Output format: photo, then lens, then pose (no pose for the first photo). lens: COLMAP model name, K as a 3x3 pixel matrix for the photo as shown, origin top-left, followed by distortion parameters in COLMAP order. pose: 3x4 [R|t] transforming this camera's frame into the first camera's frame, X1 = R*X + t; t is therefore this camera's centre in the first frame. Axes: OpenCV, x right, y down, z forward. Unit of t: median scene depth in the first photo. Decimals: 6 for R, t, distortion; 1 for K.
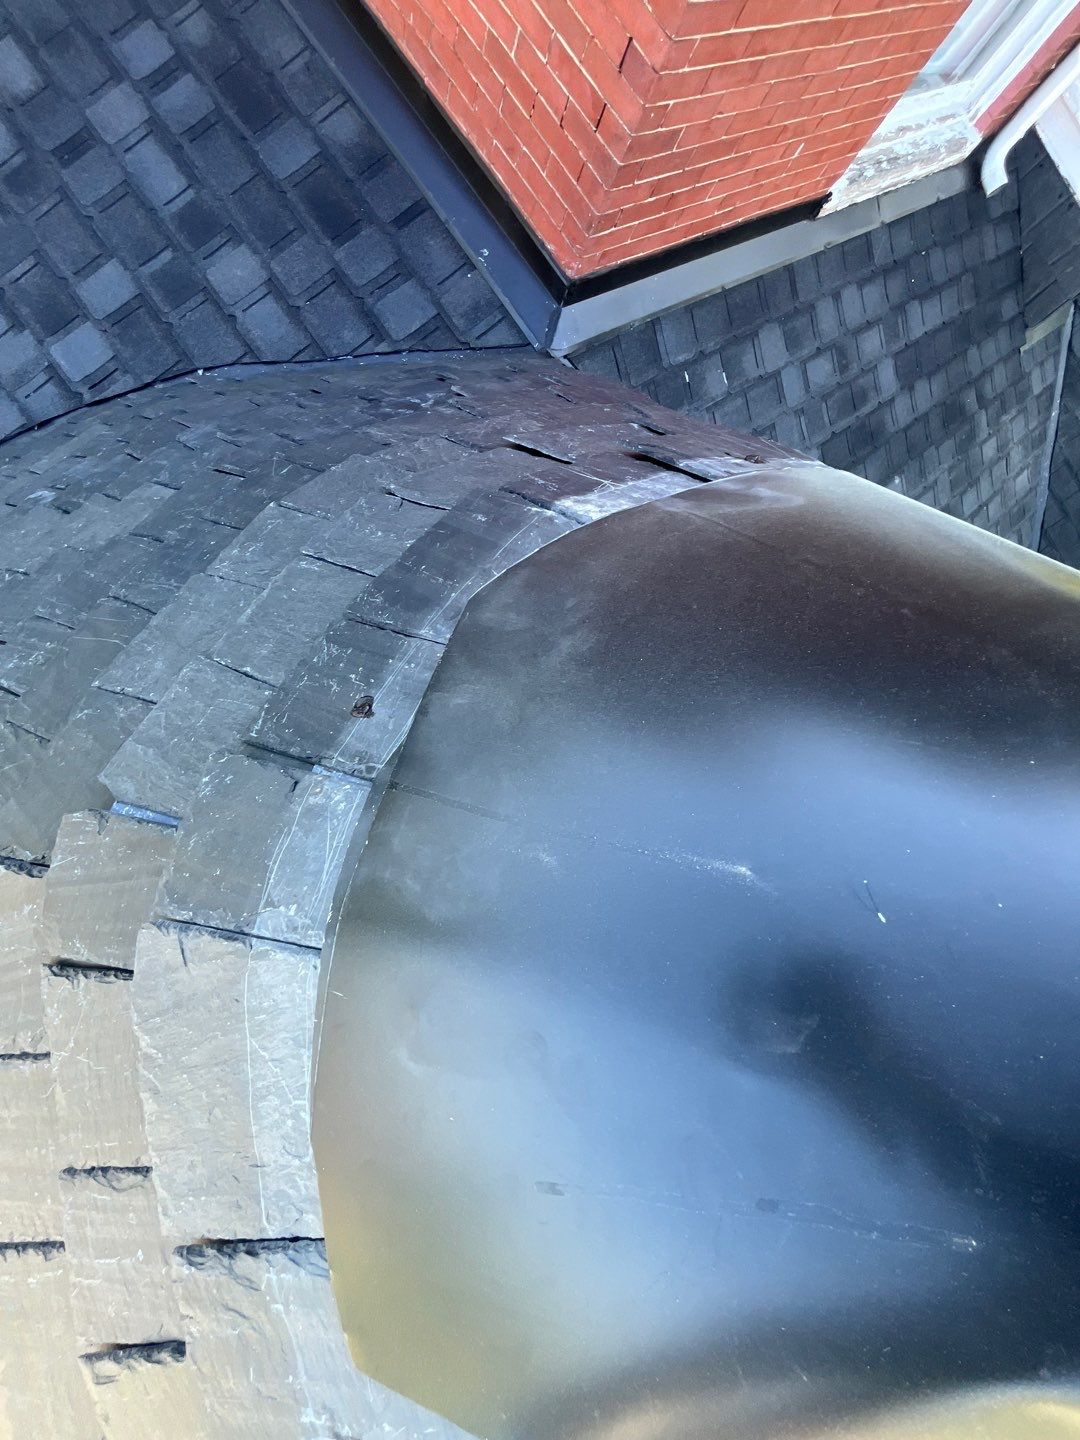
lens RADIAL K [[588.2, 0, 540.0], [0, 588.2, 720.0], [0, 0, 1]] dist [-0.000754, -0.000722]
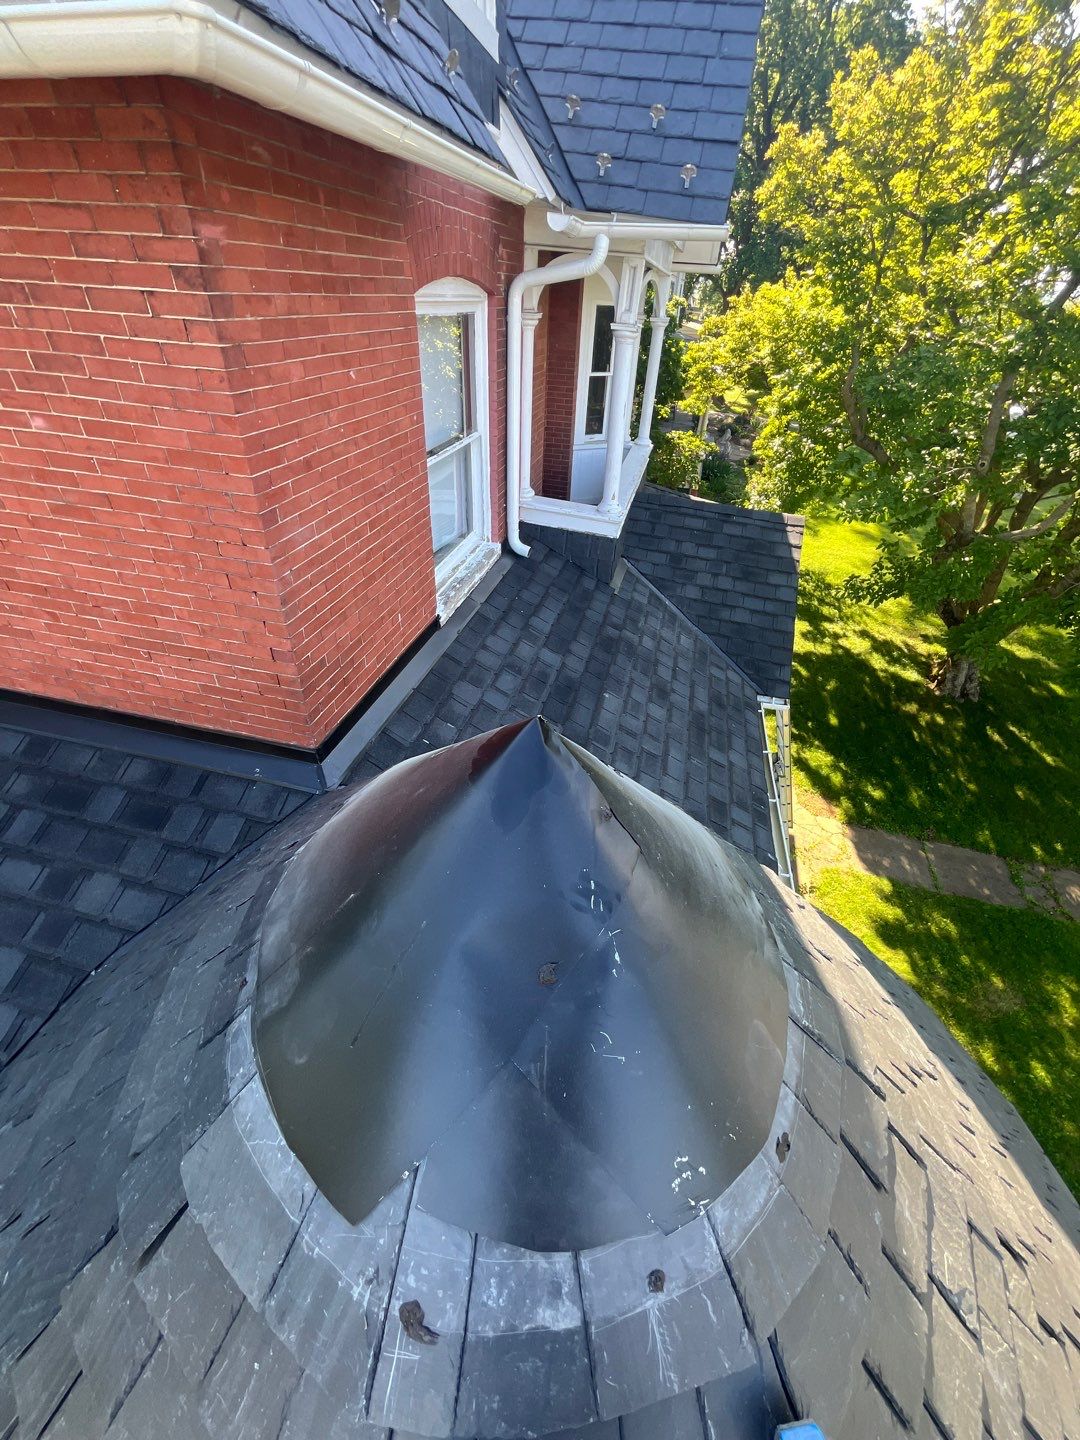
lens RADIAL K [[588.2, 0, 540.0], [0, 588.2, 720.0], [0, 0, 1]] dist [-0.000754, -0.000722]
pose [[0.765098, -0.579038, 0.281674, 0.083510], [0.639368, 0.631271, -0.438982, 0.177174], [0.076375, 0.515957, 0.853203, -0.212385]]
